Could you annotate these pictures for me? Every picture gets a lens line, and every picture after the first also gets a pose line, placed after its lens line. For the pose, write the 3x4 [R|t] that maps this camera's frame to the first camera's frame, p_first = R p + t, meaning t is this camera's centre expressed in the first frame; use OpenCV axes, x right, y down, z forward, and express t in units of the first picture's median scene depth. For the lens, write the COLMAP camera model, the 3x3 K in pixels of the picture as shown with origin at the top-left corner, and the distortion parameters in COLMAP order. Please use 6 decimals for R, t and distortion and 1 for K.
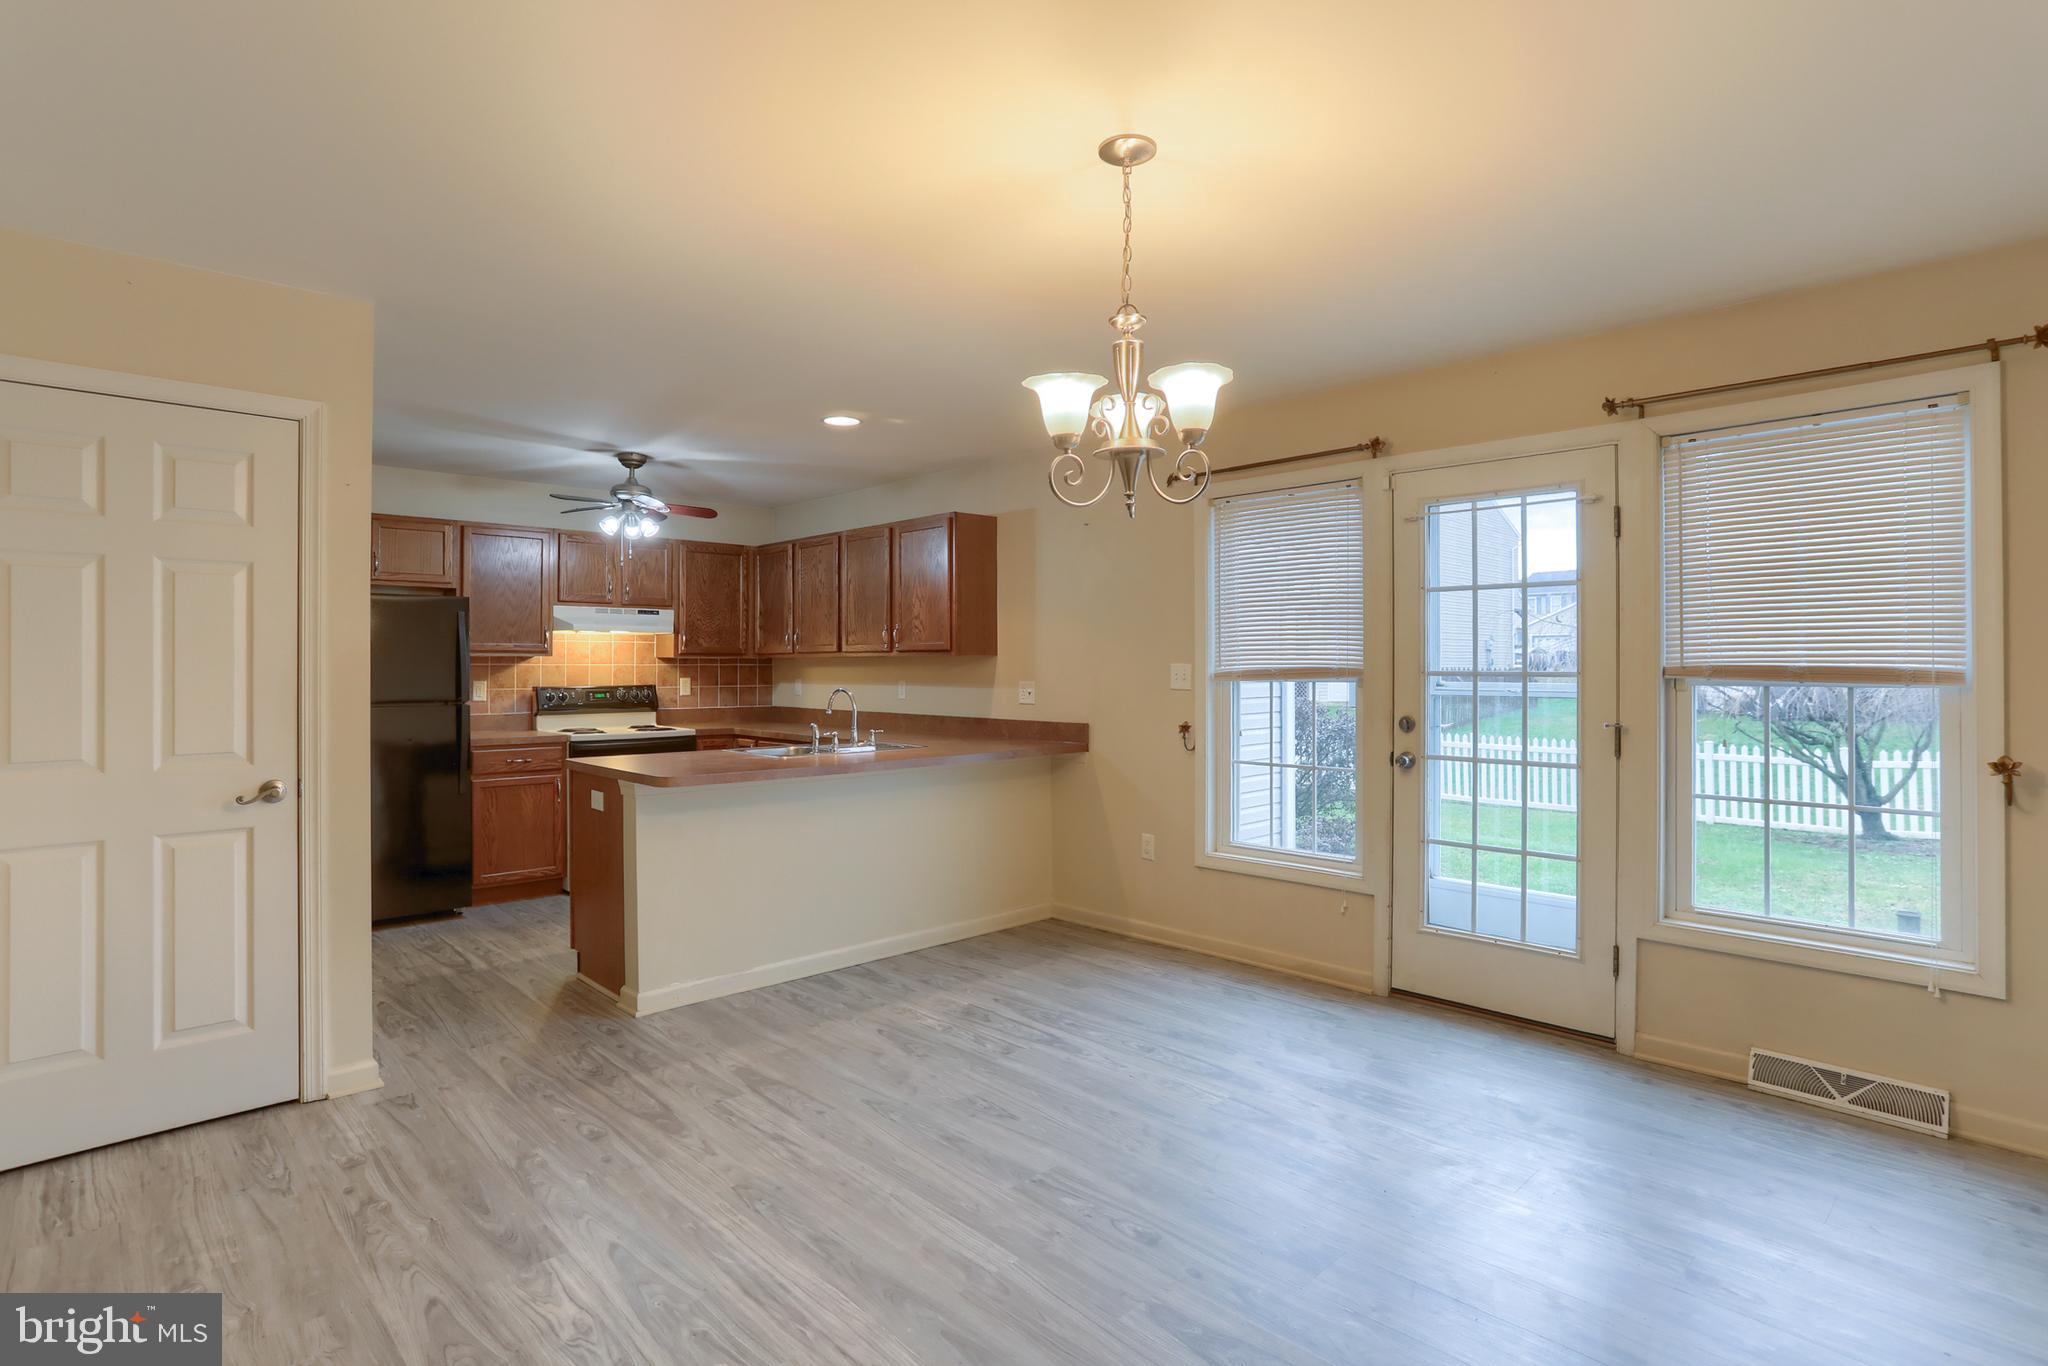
lens RADIAL K [[1024.0, 0, 1027.2], [0, 1024.0, 657.0], [0, 0, 1]] dist [-0.063513, 0.027341]
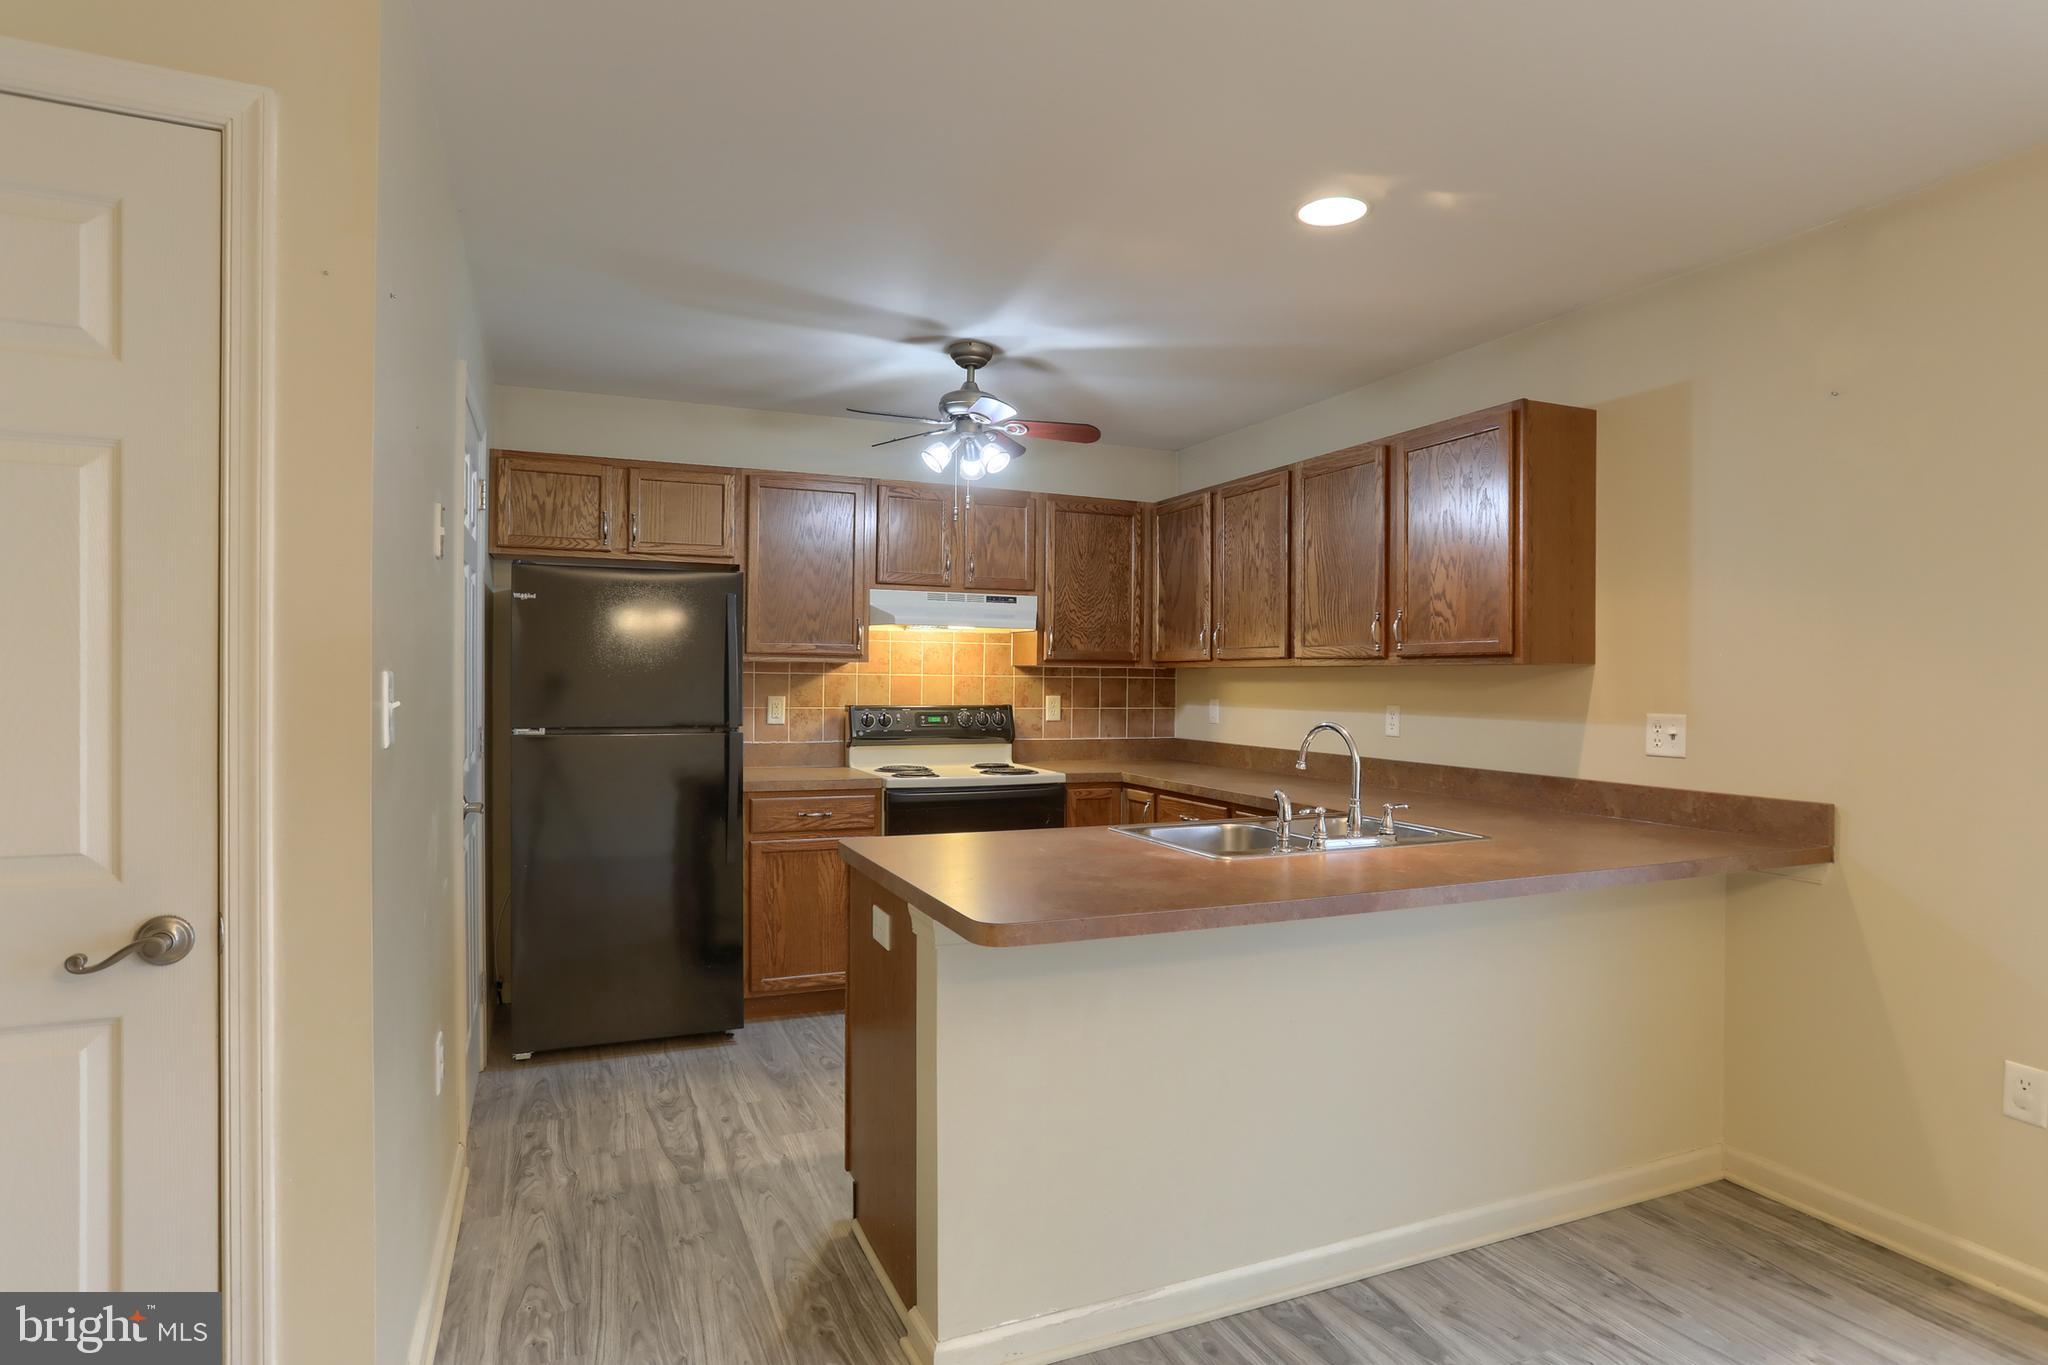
lens RADIAL K [[1099.9, 0, 1024.0], [0, 1099.9, 682.5], [0, 0, 1]] dist [-0.061975, 0.034166]
pose [[0.936060, 0.011461, -0.351654, -0.110326], [-0.007717, 0.999898, 0.012046, 0.003488], [0.351756, -0.008562, 0.936053, 0.352378]]
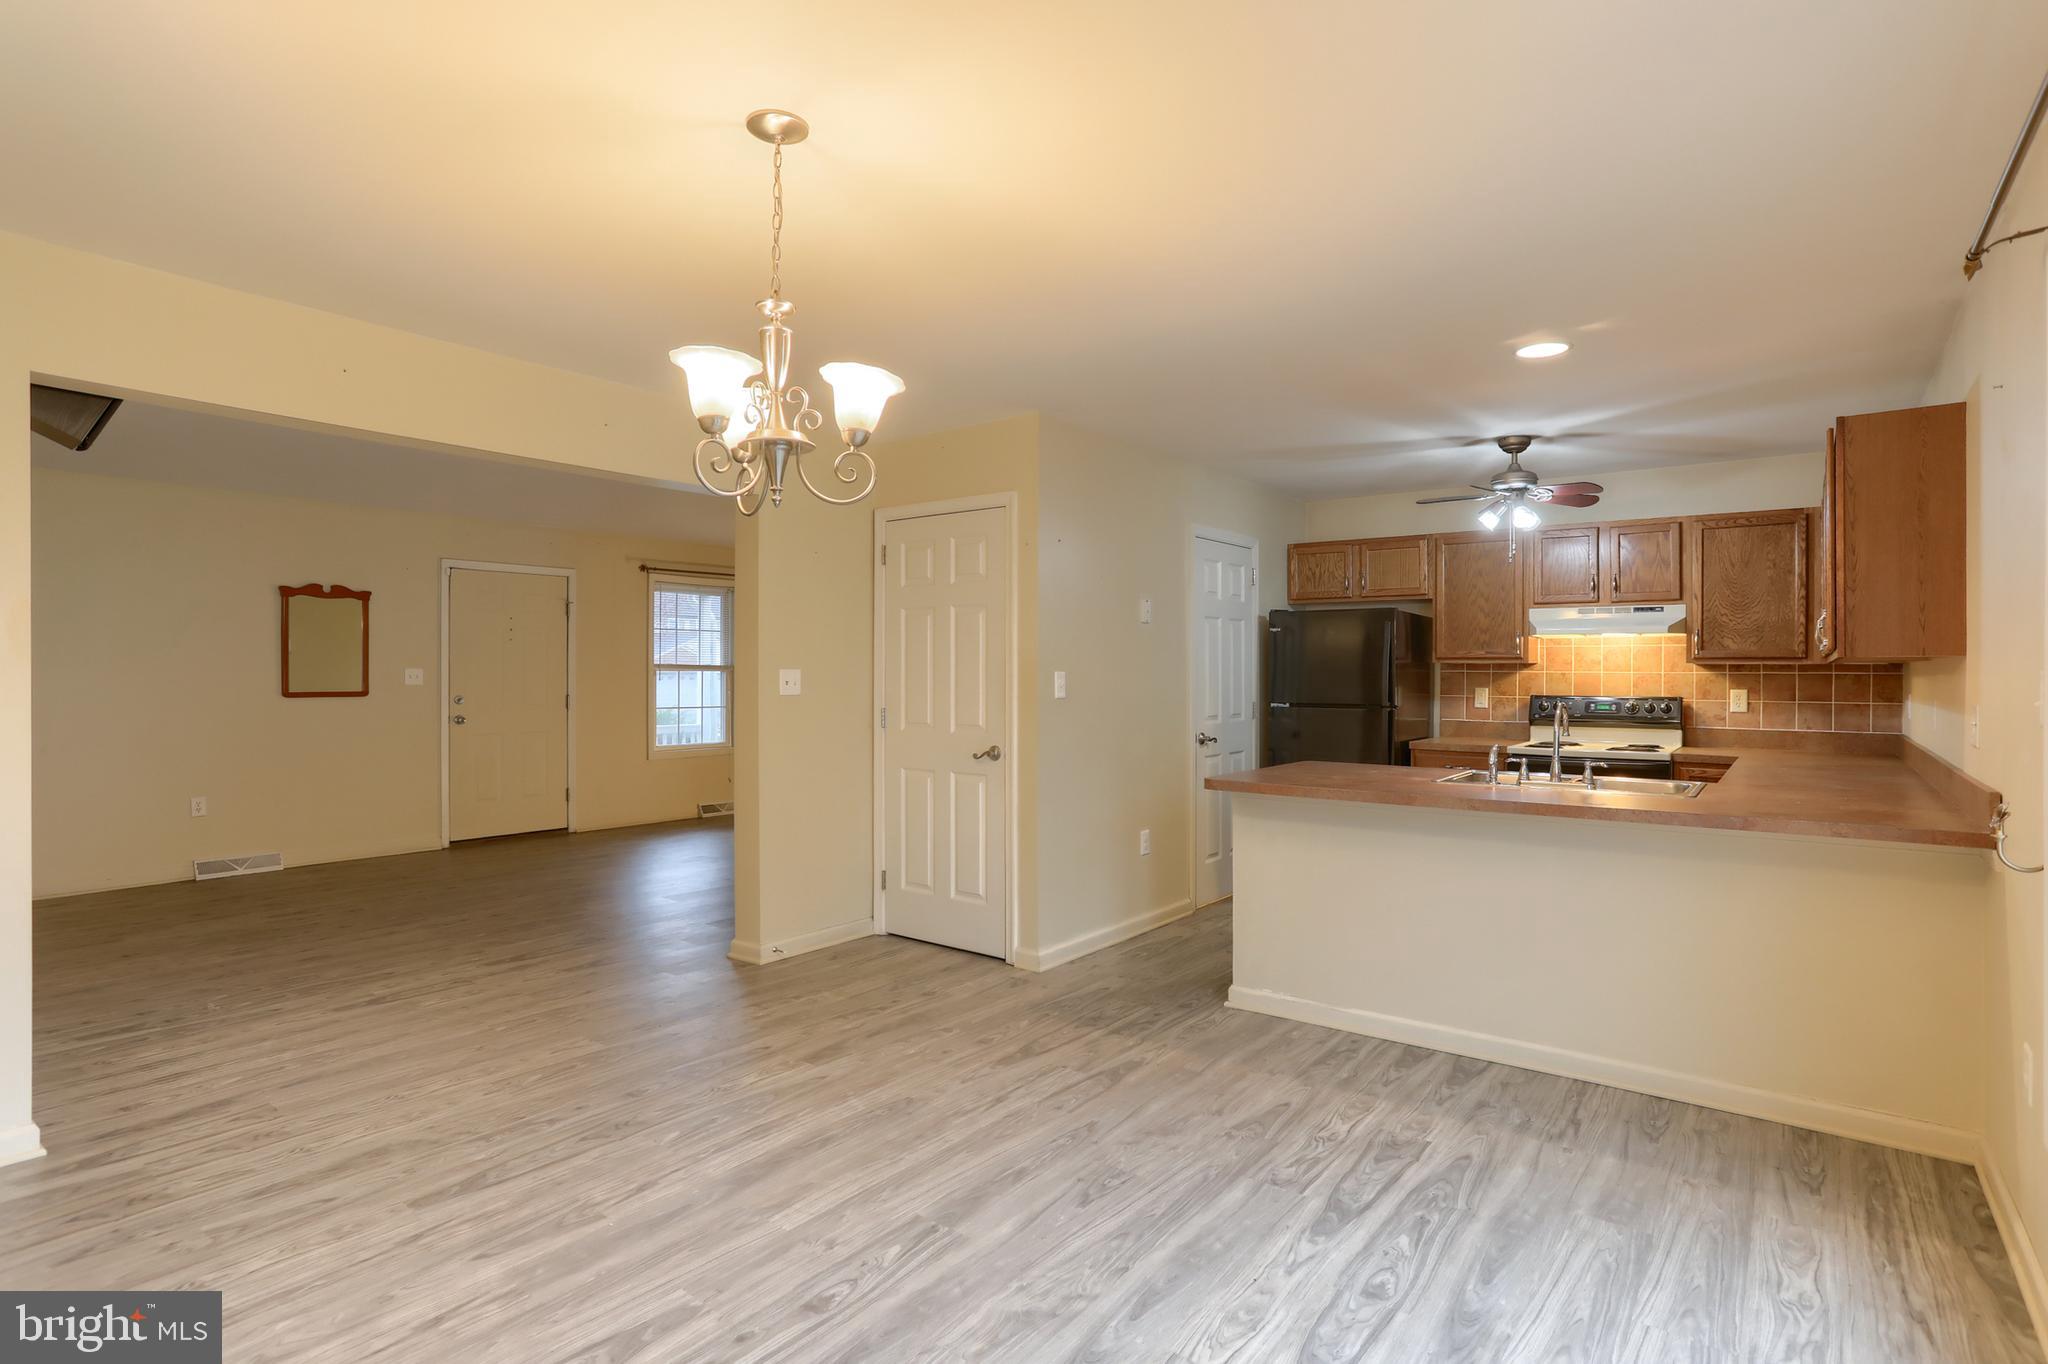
lens RADIAL K [[1024.0, 0, 1027.2], [0, 1024.0, 656.0], [0, 0, 1]] dist [-0.063513, 0.027341]
pose [[0.148812, -0.013504, -0.988773, 0.419952], [0.003071, 0.999908, -0.013193, 0.004114], [0.988861, -0.001073, 0.148840, 0.424893]]
